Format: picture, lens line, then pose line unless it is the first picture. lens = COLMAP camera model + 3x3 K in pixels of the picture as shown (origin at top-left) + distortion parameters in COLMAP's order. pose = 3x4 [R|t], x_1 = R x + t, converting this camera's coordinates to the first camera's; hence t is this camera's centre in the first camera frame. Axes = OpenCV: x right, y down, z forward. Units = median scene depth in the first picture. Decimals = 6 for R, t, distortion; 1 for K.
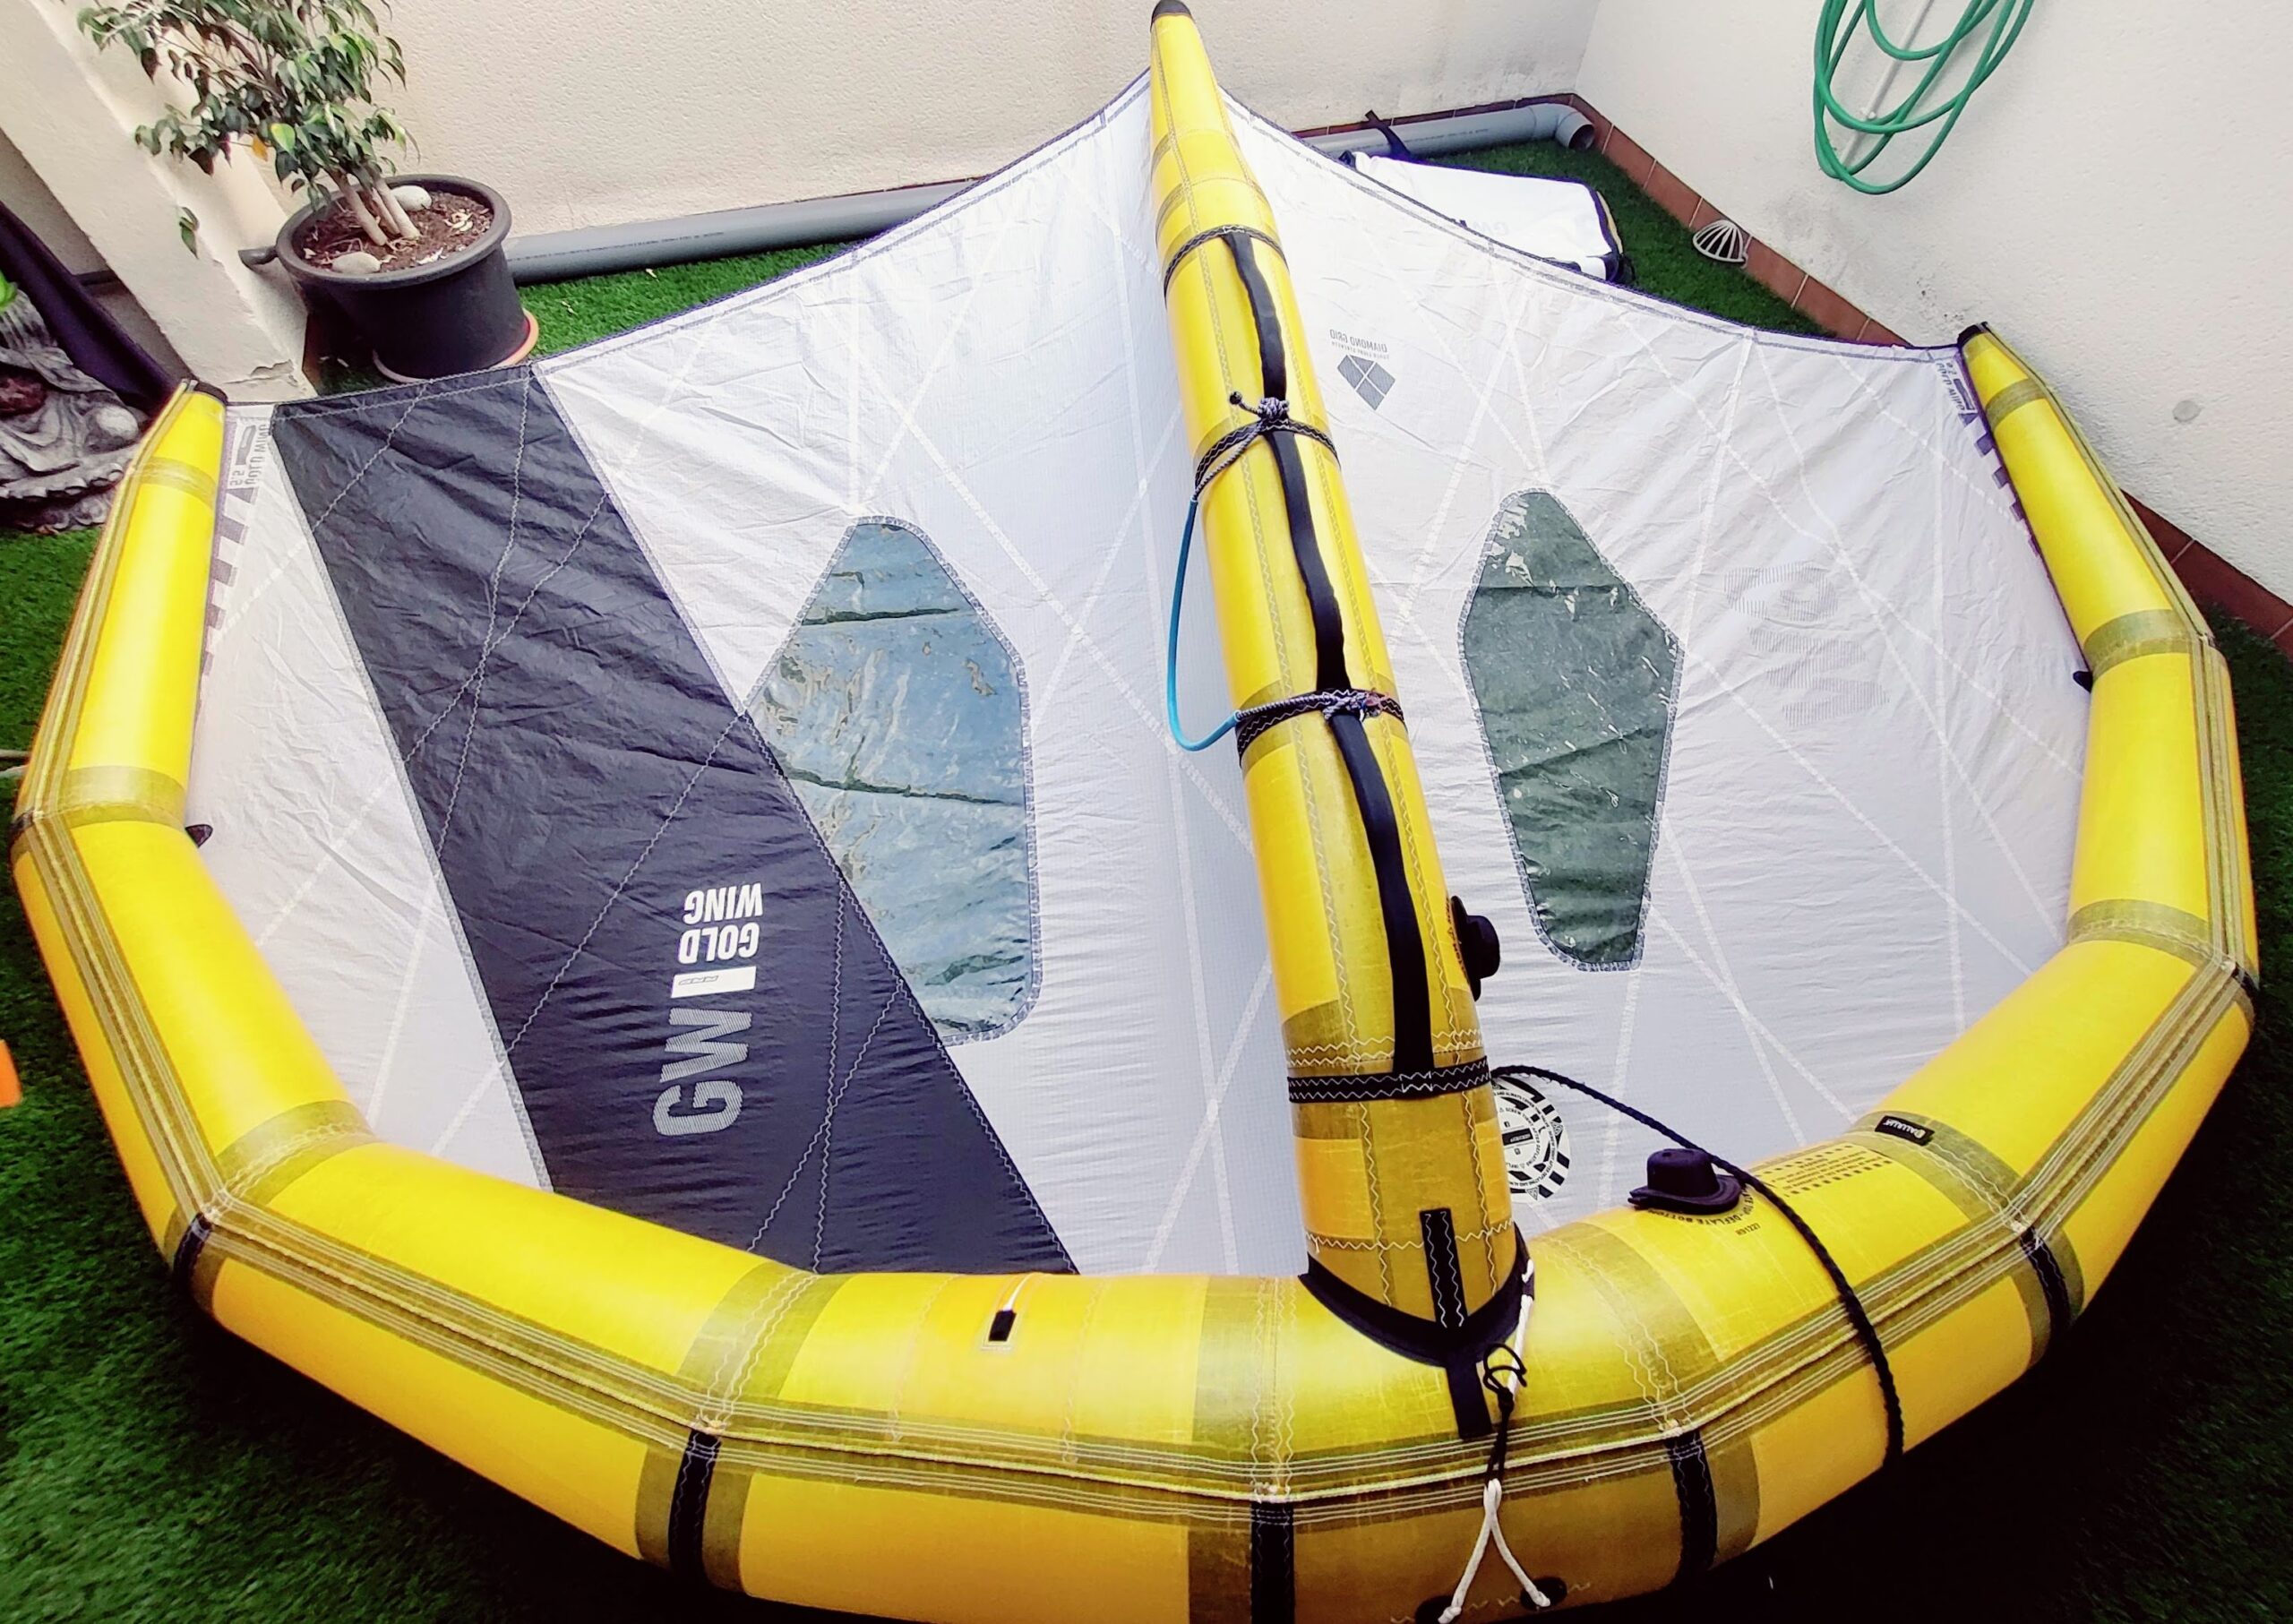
lens RADIAL K [[960.4, 0, 1026.1], [0, 960.4, 755.4], [0, 0, 1]] dist [-0.001172, 0.003572]
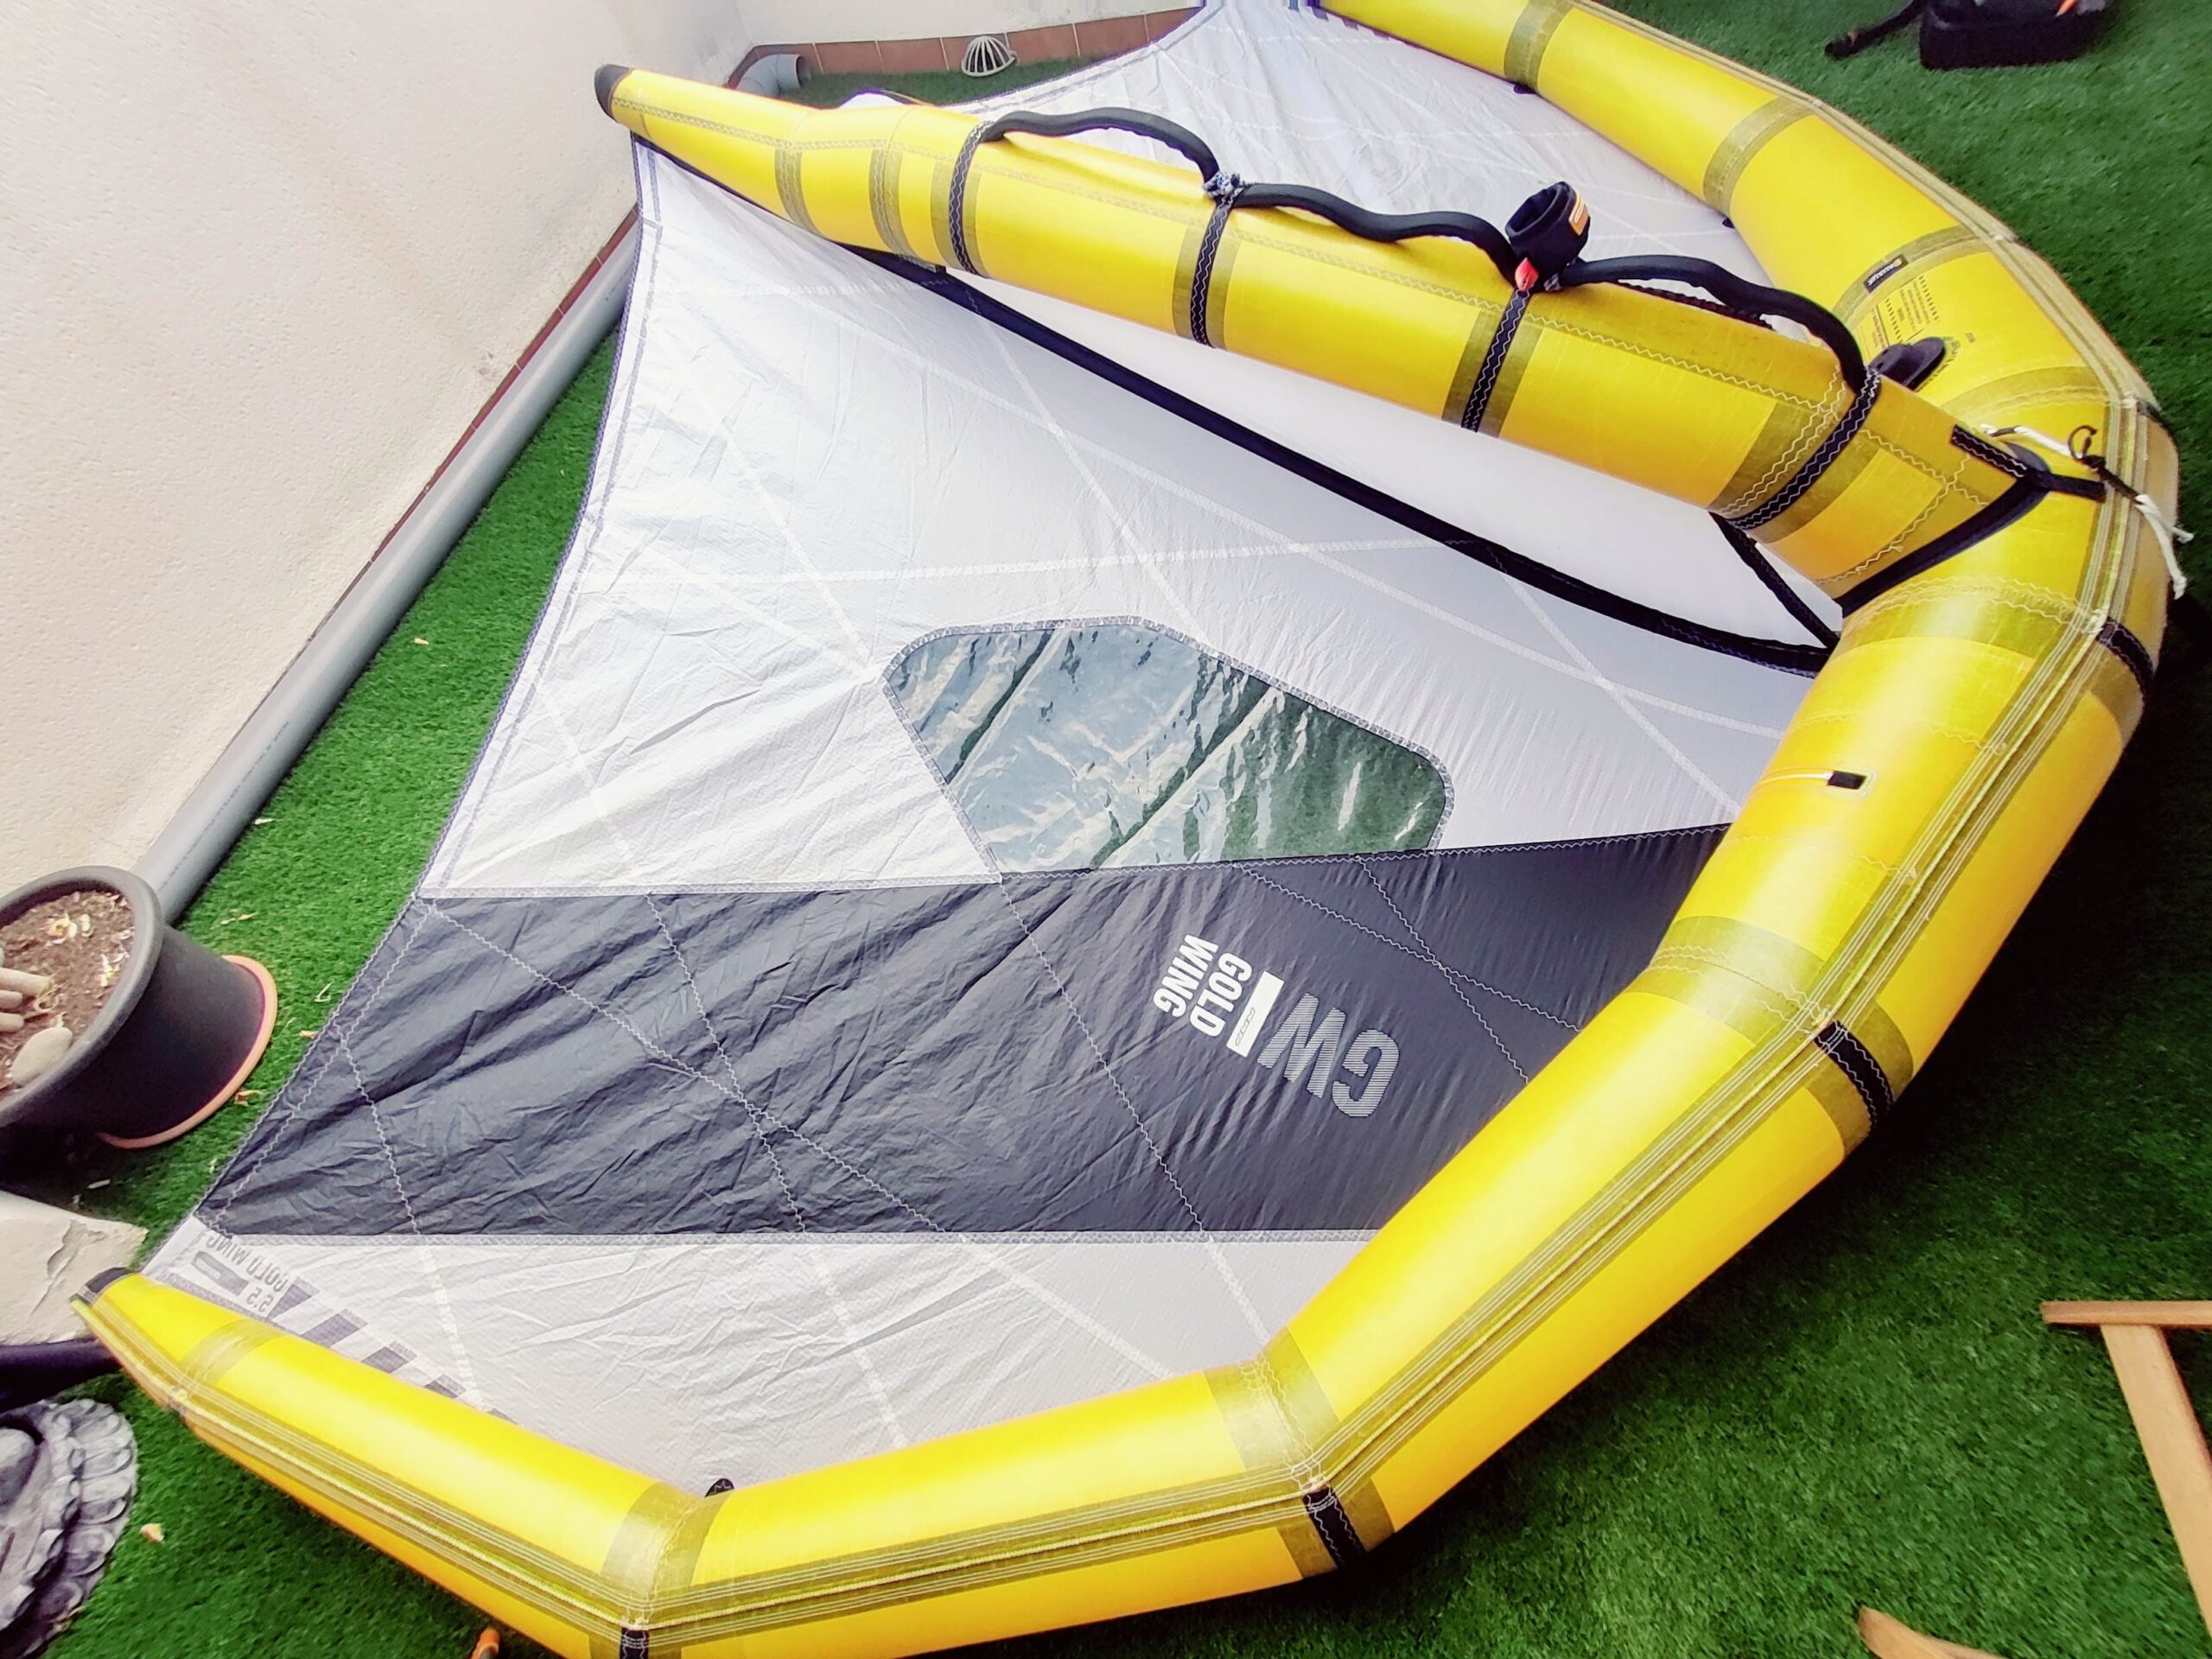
lens RADIAL K [[889.9, 0, 1179.2], [0, 889.9, 830.4], [0, 0, 1]] dist [0.005808, 0.000317]
pose [[0.550008, -0.797137, 0.249128, -0.367005], [0.776212, 0.597995, 0.199740, -0.107446], [-0.308198, 0.083518, 0.947649, 0.092937]]
